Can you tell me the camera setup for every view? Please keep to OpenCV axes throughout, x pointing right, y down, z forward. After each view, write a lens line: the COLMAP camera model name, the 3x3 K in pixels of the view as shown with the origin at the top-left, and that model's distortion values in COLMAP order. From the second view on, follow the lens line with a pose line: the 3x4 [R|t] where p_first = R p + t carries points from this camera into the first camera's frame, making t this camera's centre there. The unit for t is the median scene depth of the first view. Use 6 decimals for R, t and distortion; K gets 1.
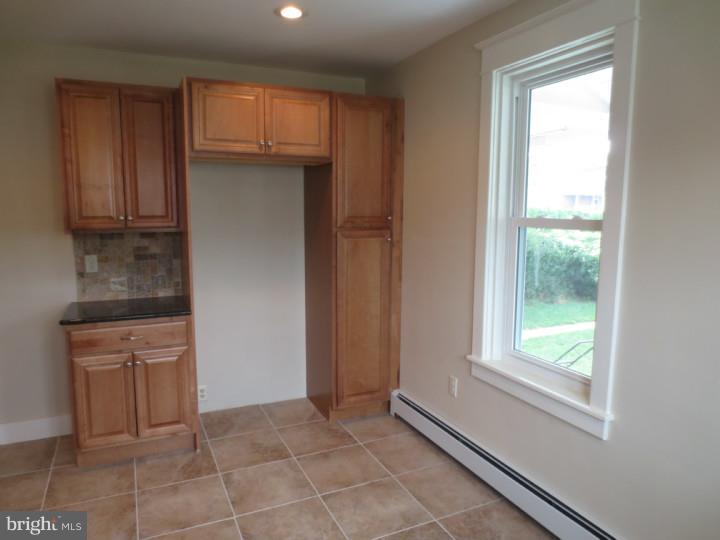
lens RADIAL K [[512.1, 0, 358.2], [0, 512.1, 271.0], [0, 0, 1]] dist [-0.020915, -0.005803]
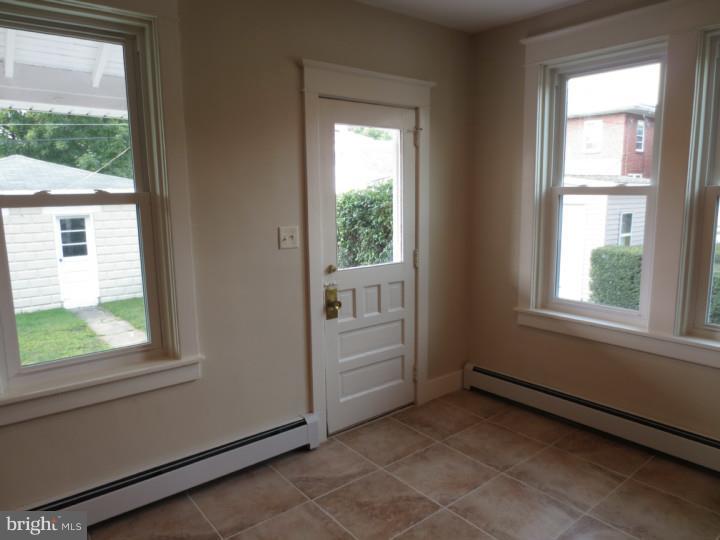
lens RADIAL K [[512.1, 0, 358.3], [0, 512.1, 269.1], [0, 0, 1]] dist [-0.020915, -0.005803]
pose [[-0.238659, -0.140487, 0.960888, -0.221520], [0.135670, 0.974953, 0.176240, -0.022505], [-0.961580, 0.172425, -0.213621, 0.269741]]
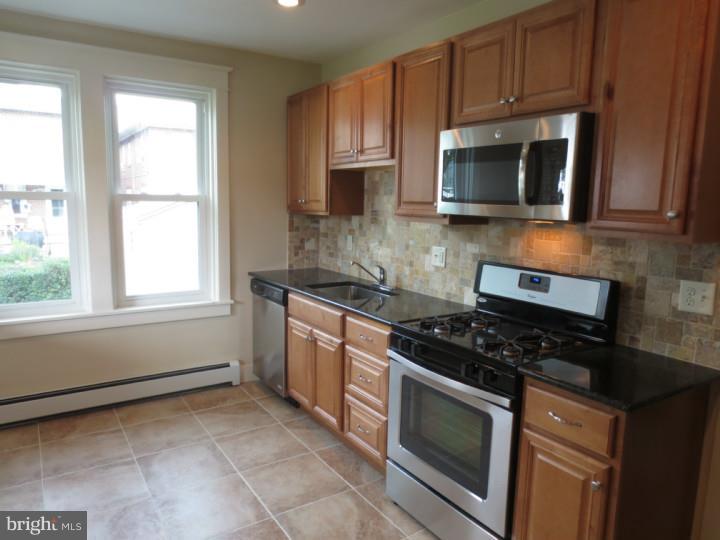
lens RADIAL K [[512.1, 0, 355.9], [0, 512.1, 271.2], [0, 0, 1]] dist [-0.020915, -0.005803]
pose [[-0.989391, 0.008365, -0.145038, 0.046491], [-0.030089, 0.964895, 0.260908, -0.065573], [0.142129, 0.262504, -0.954406, 0.628971]]
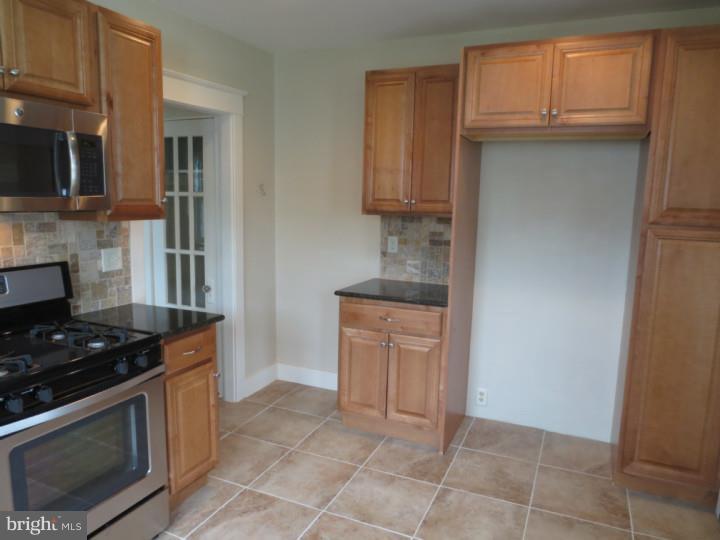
lens RADIAL K [[512.1, 0, 356.7], [0, 512.1, 270.0], [0, 0, 1]] dist [-0.020915, -0.005803]
pose [[0.656579, 0.120631, -0.744548, 0.245293], [-0.113319, 0.991700, 0.060744, -0.019290], [0.745696, 0.044488, 0.664800, 0.256401]]
